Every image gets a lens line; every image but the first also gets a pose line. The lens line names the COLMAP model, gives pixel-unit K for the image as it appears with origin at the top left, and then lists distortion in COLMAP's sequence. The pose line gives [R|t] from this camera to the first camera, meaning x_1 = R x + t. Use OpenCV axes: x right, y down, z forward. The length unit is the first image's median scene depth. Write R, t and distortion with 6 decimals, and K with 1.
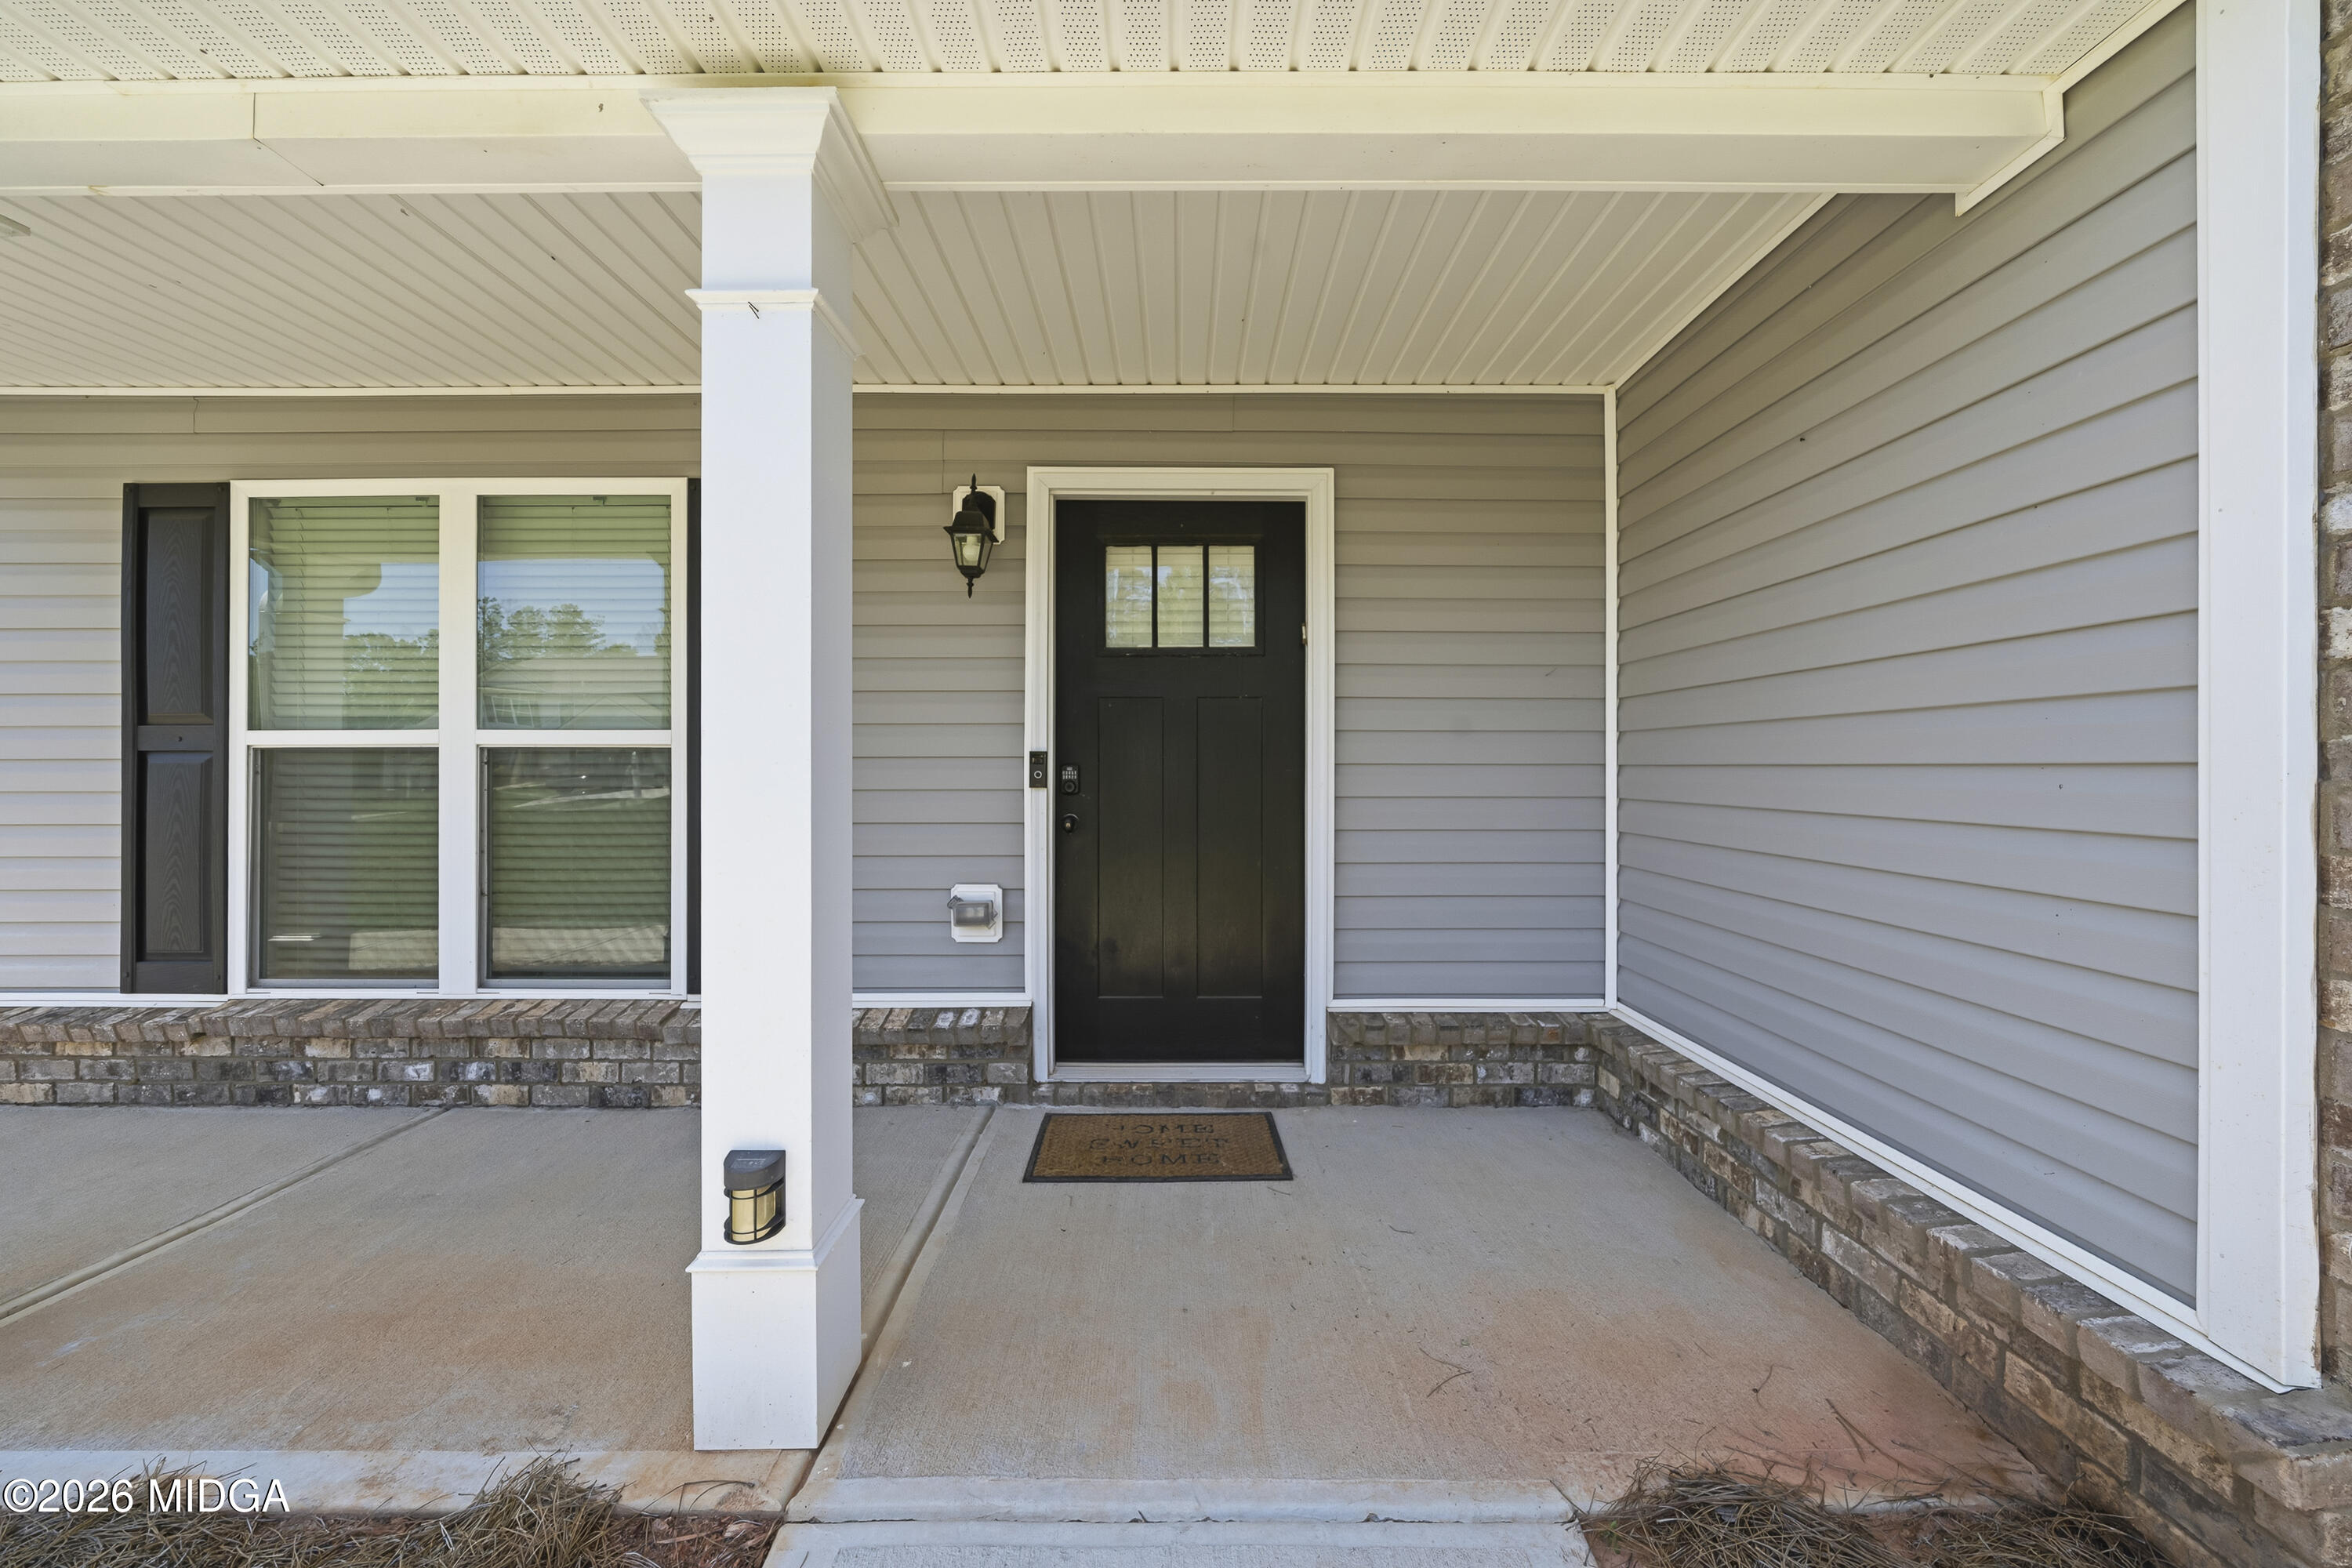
lens RADIAL K [[826.9, 0, 1179.3], [0, 826.9, 774.7], [0, 0, 1]] dist [-0.007163, -0.000073]
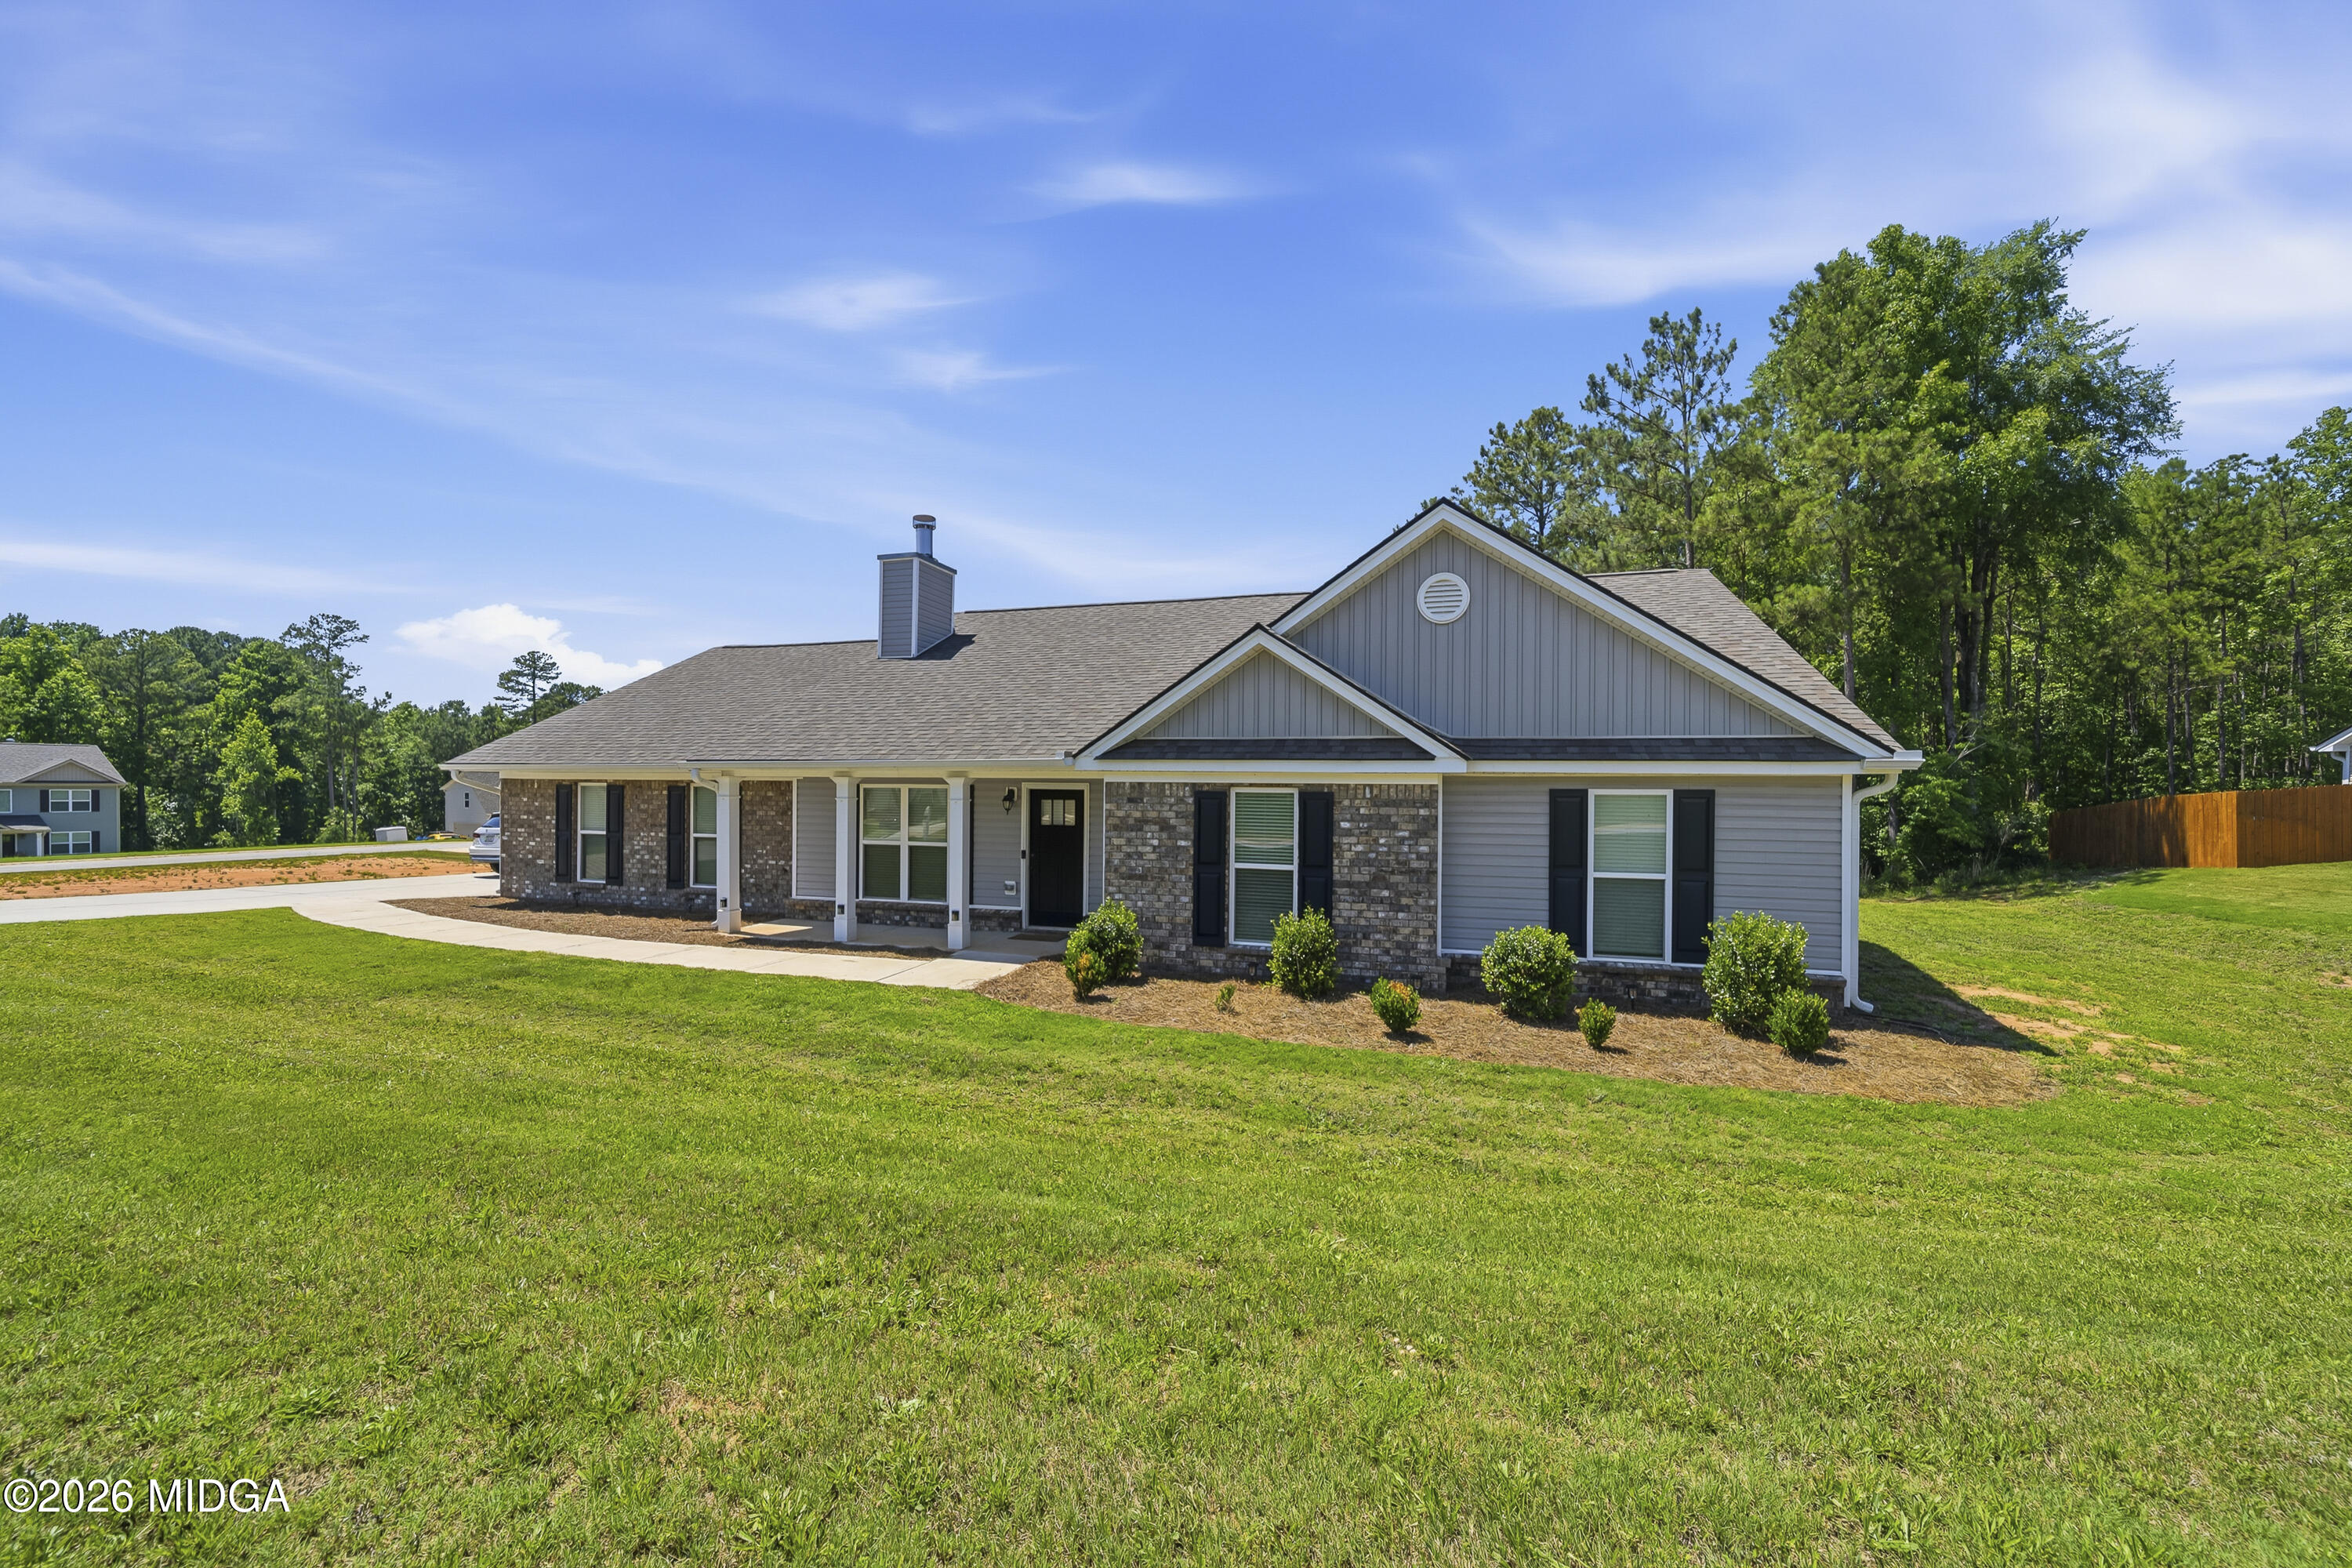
lens RADIAL K [[911.8, 0, 1184.6], [0, 911.8, 798.4], [0, 0, 1]] dist [-0.000099, 0.000034]
pose [[0.952899, 0.011487, -0.303070, 2.031438], [-0.013199, 0.999906, -0.003601, -0.286876], [0.303001, 0.007431, 0.952961, -3.209155]]
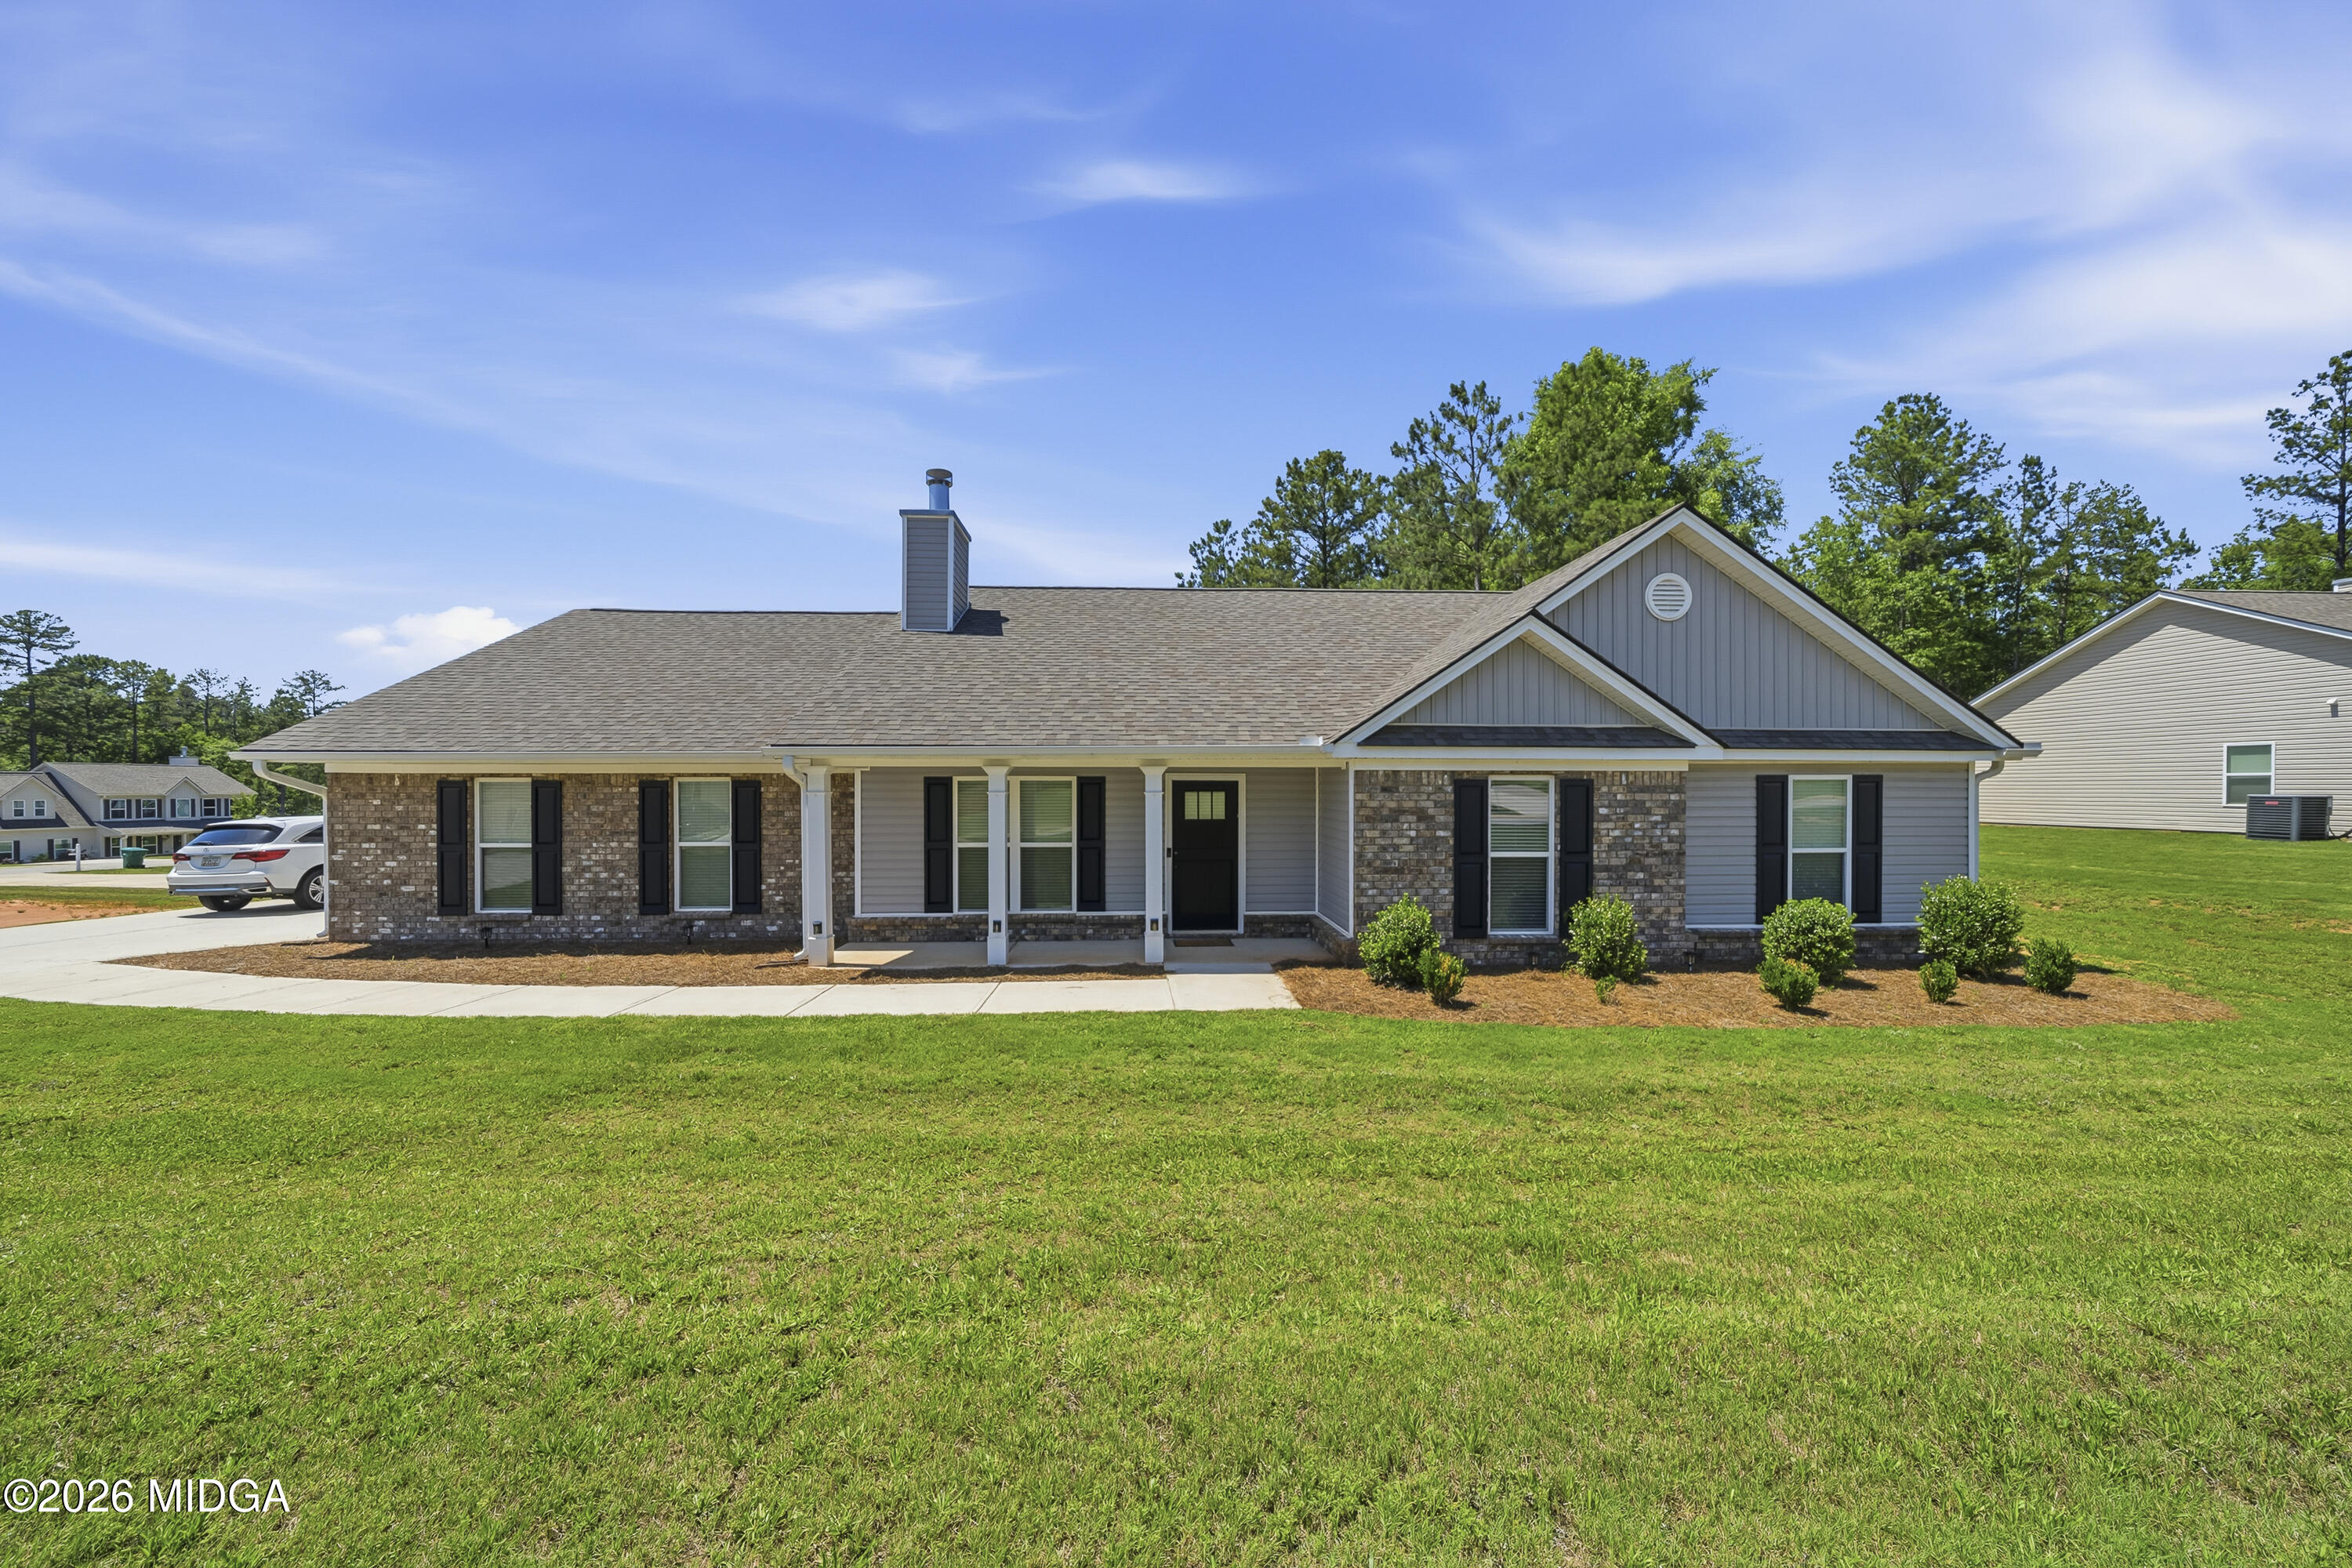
lens RADIAL K [[839.7, 0, 1167.9], [0, 839.7, 807.4], [0, 0, 1]] dist [-0.008286, -0.000127]
pose [[0.998631, -0.001317, 0.052293, -0.380078], [0.000949, 0.999975, 0.007062, -0.244140], [-0.052301, -0.007003, 0.998607, -2.892435]]
